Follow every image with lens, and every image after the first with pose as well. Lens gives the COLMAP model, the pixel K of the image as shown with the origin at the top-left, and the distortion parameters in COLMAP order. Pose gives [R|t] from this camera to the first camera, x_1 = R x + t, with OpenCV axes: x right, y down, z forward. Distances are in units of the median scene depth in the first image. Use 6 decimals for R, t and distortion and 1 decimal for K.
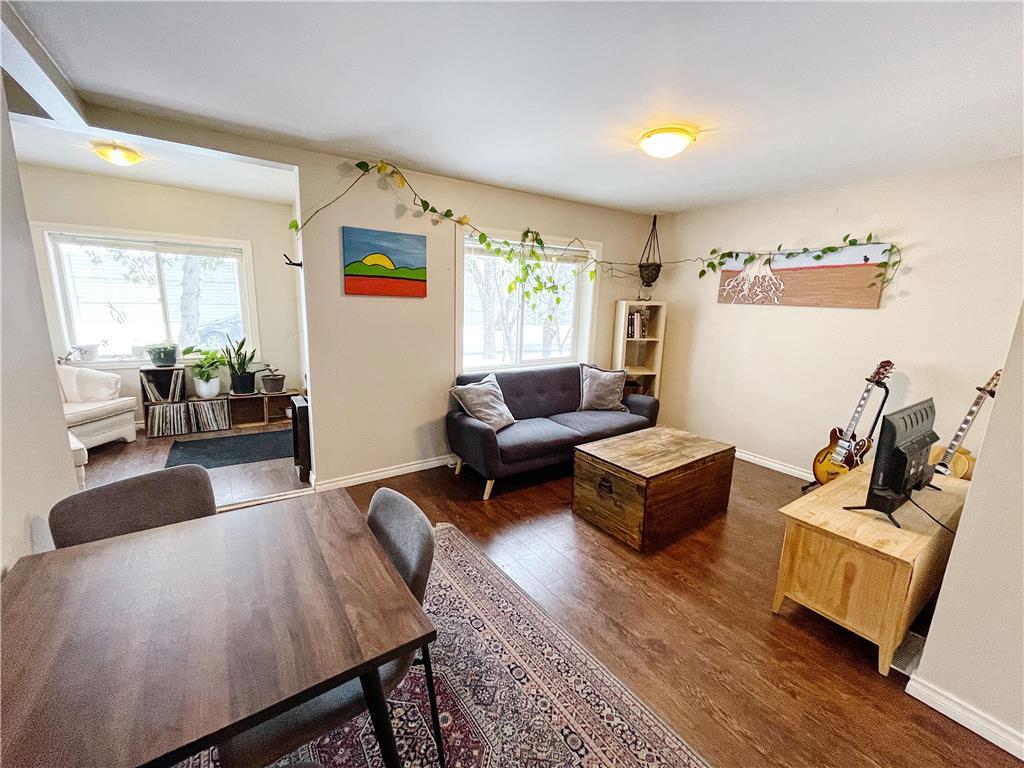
lens RADIAL K [[413.4, 0, 507.5], [0, 413.4, 383.0], [0, 0, 1]] dist [-0.003536, 0.001123]
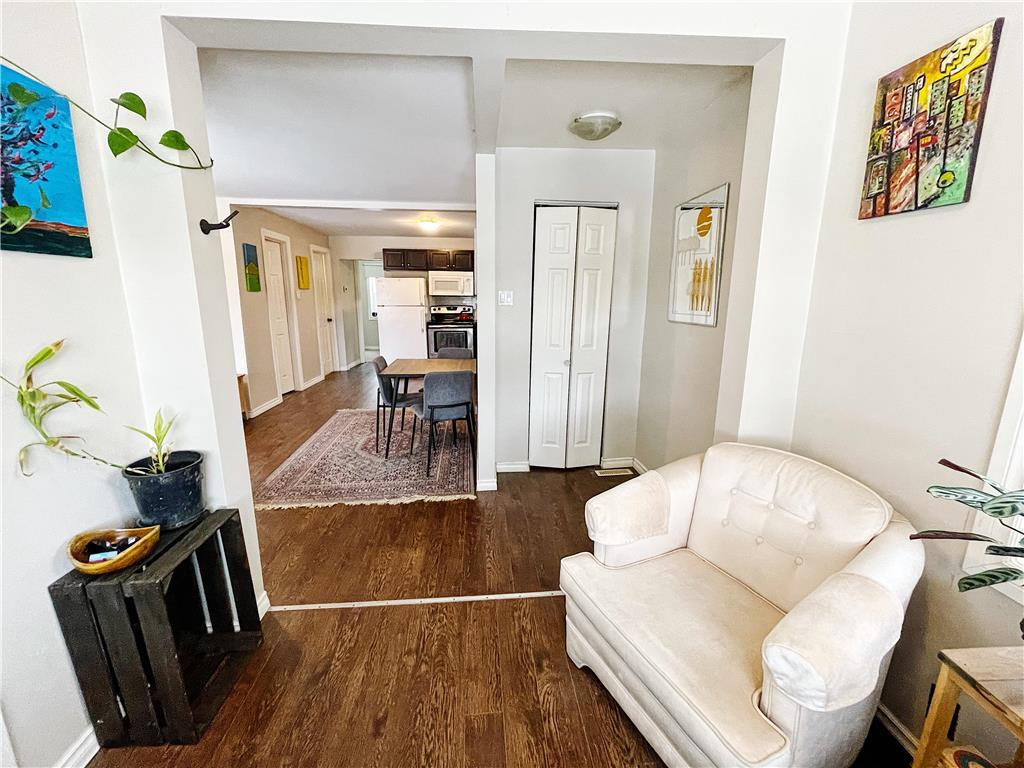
lens RADIAL K [[413.4, 0, 506.7], [0, 413.4, 381.4], [0, 0, 1]] dist [-0.003536, 0.001123]
pose [[-0.864363, -0.139625, 0.483095, -0.845860], [0.065809, 0.921010, 0.383939, -0.214323], [-0.498543, 0.363654, -0.786899, 0.987261]]
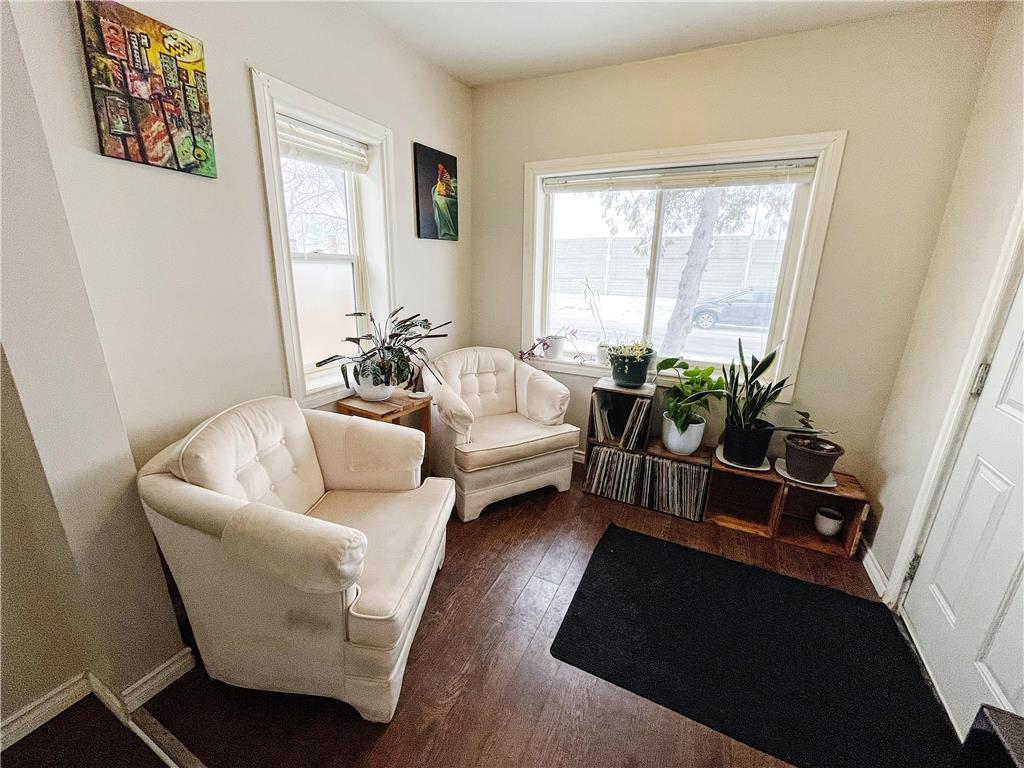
lens RADIAL K [[413.4, 0, 509.7], [0, 413.4, 381.7], [0, 0, 1]] dist [-0.003536, 0.001123]
pose [[0.492673, 0.210329, -0.844414, -0.460585], [-0.168271, 0.975063, 0.144693, -0.114278], [0.853790, 0.070804, 0.515780, 0.609837]]
